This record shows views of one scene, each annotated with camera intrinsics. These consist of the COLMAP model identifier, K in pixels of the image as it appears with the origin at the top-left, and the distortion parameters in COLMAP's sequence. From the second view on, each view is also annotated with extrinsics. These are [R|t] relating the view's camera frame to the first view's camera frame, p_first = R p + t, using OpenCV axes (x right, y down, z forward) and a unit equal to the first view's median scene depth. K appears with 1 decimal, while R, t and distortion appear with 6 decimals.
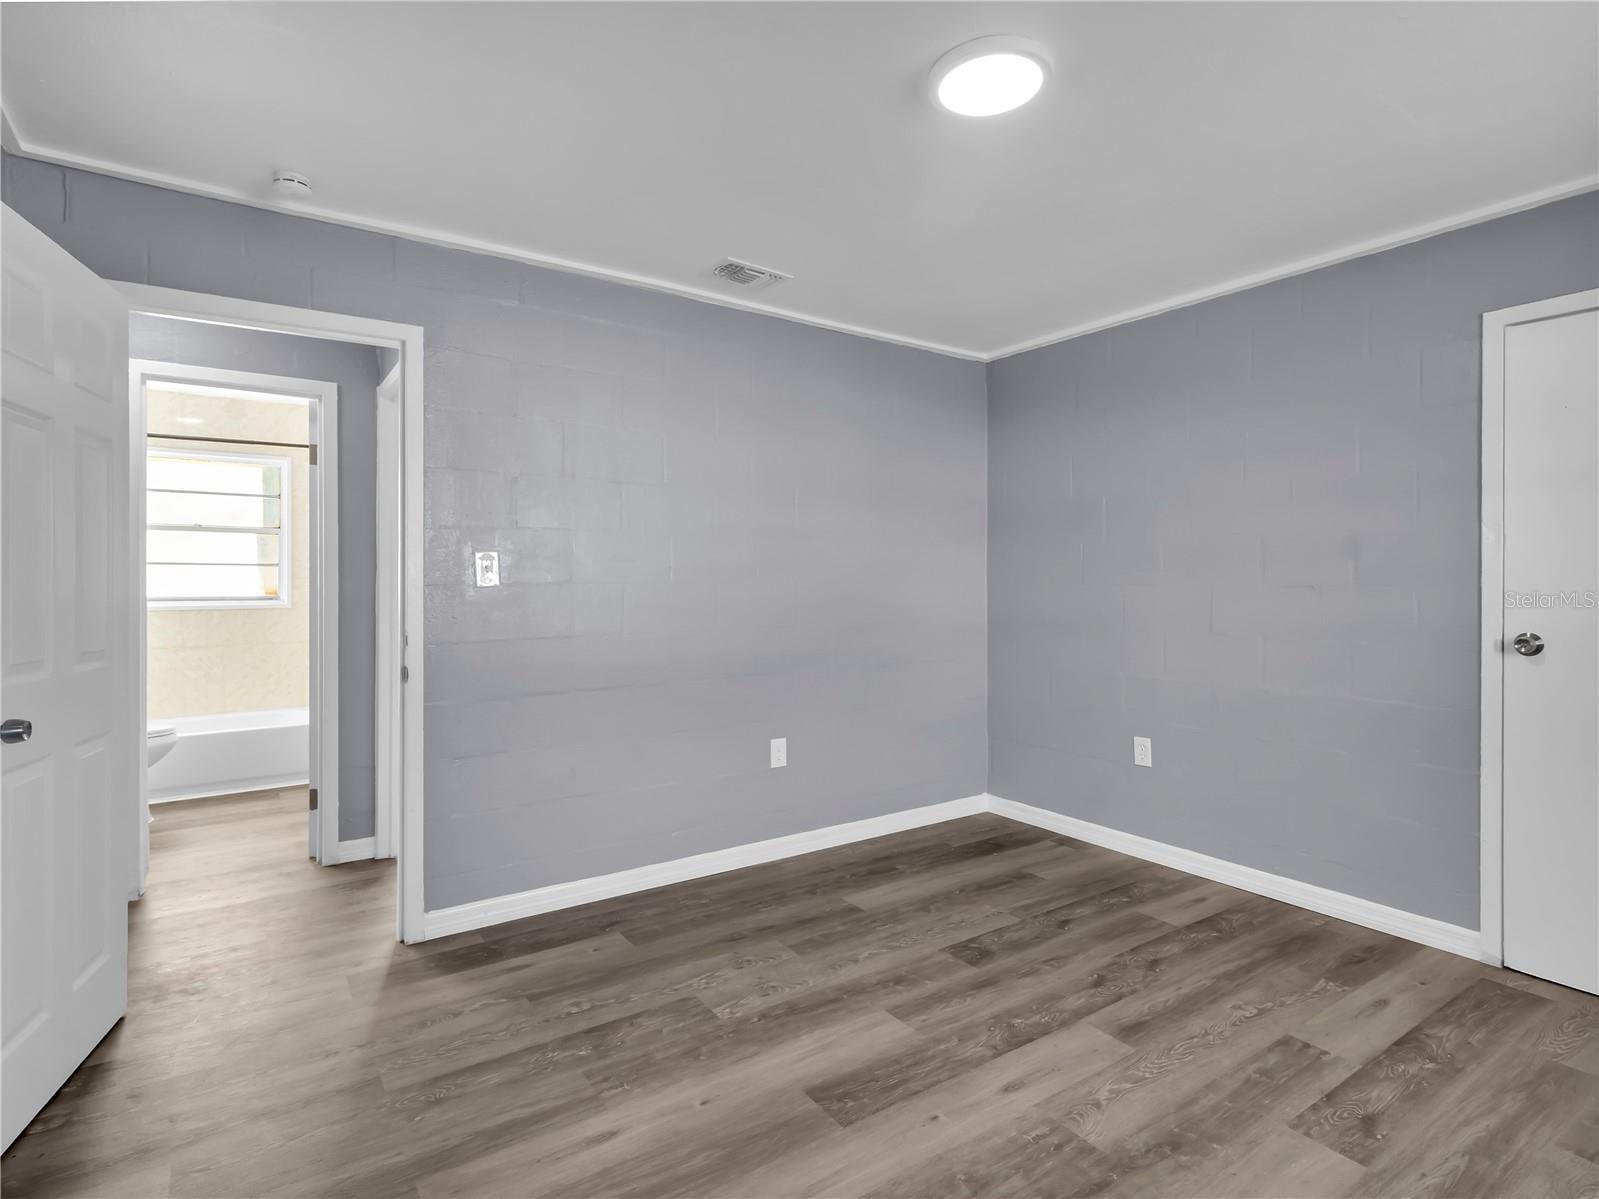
lens RADIAL K [[843.1, 0, 805.0], [0, 843.1, 585.4], [0, 0, 1]] dist [0.003262, 0.000969]
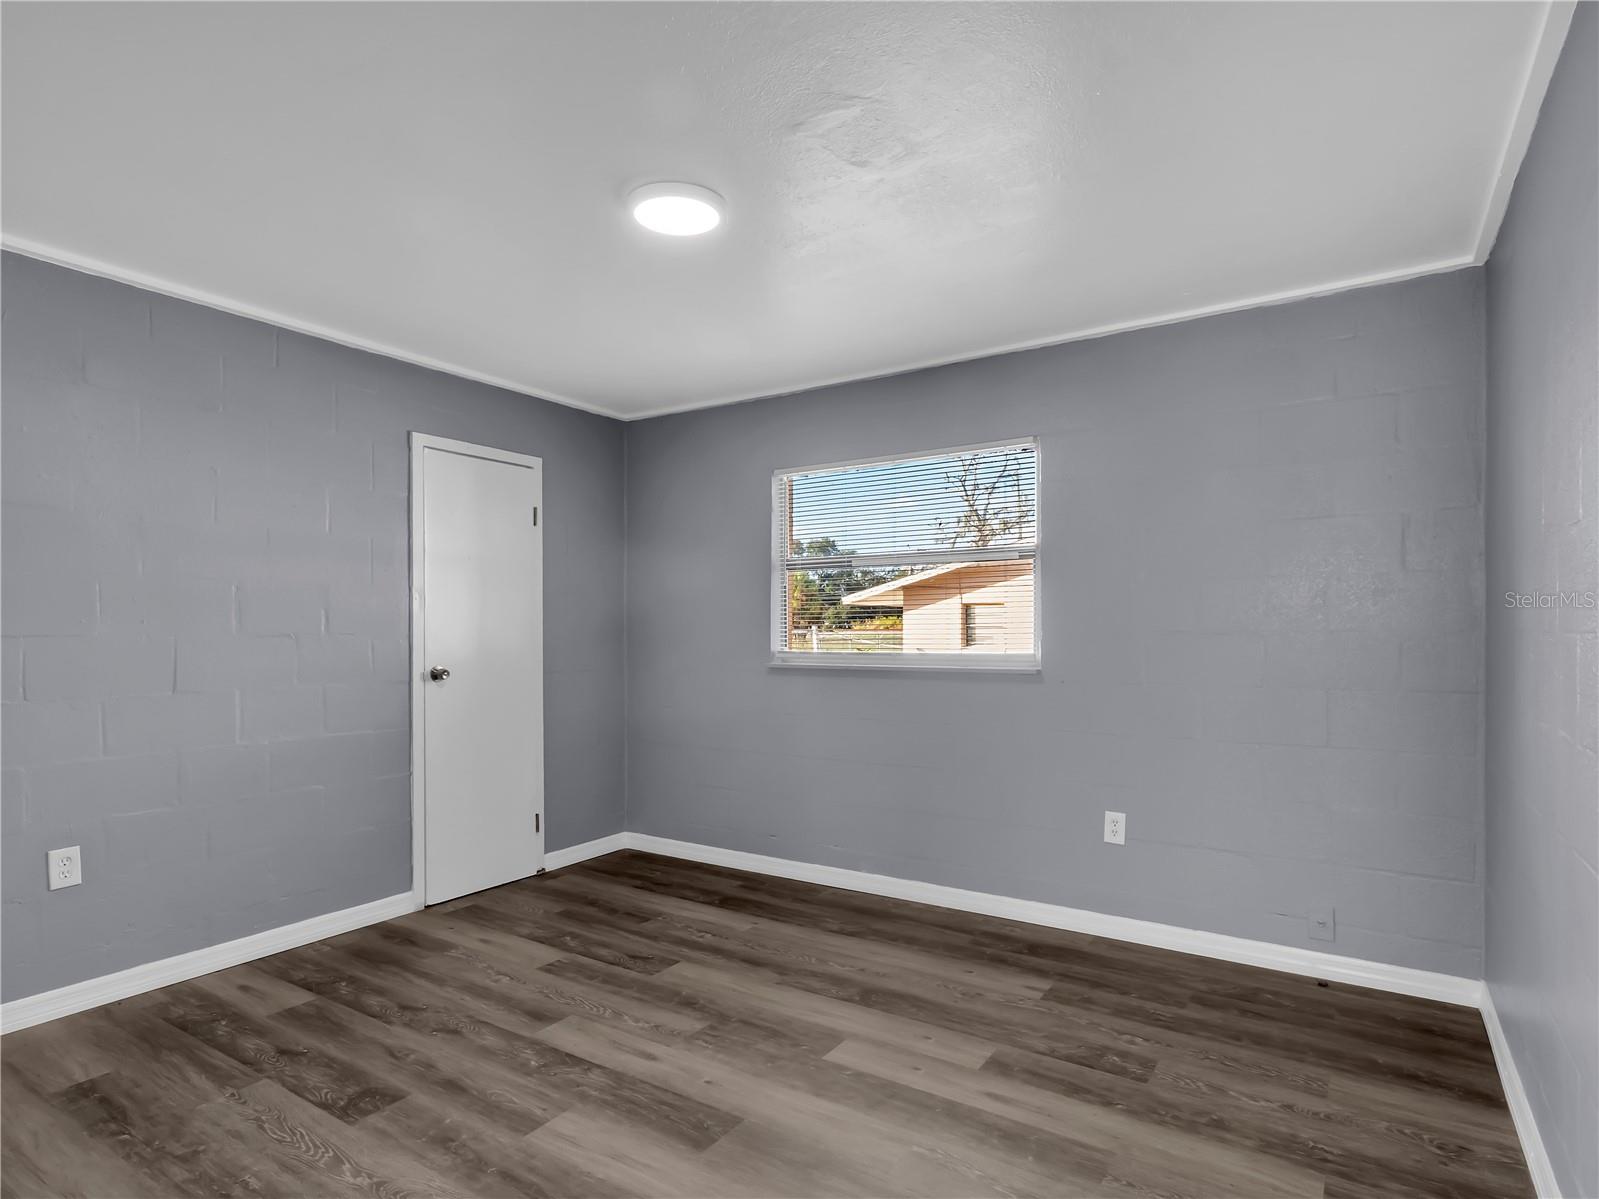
lens RADIAL K [[843.1, 0, 836.7], [0, 843.1, 630.2], [0, 0, 1]] dist [0.003262, 0.000969]
pose [[-0.398344, 0.000871, 0.917236, -0.710778], [0.009102, 0.999954, 0.003004, -0.001501], [-0.917191, 0.009545, -0.398334, 0.924416]]
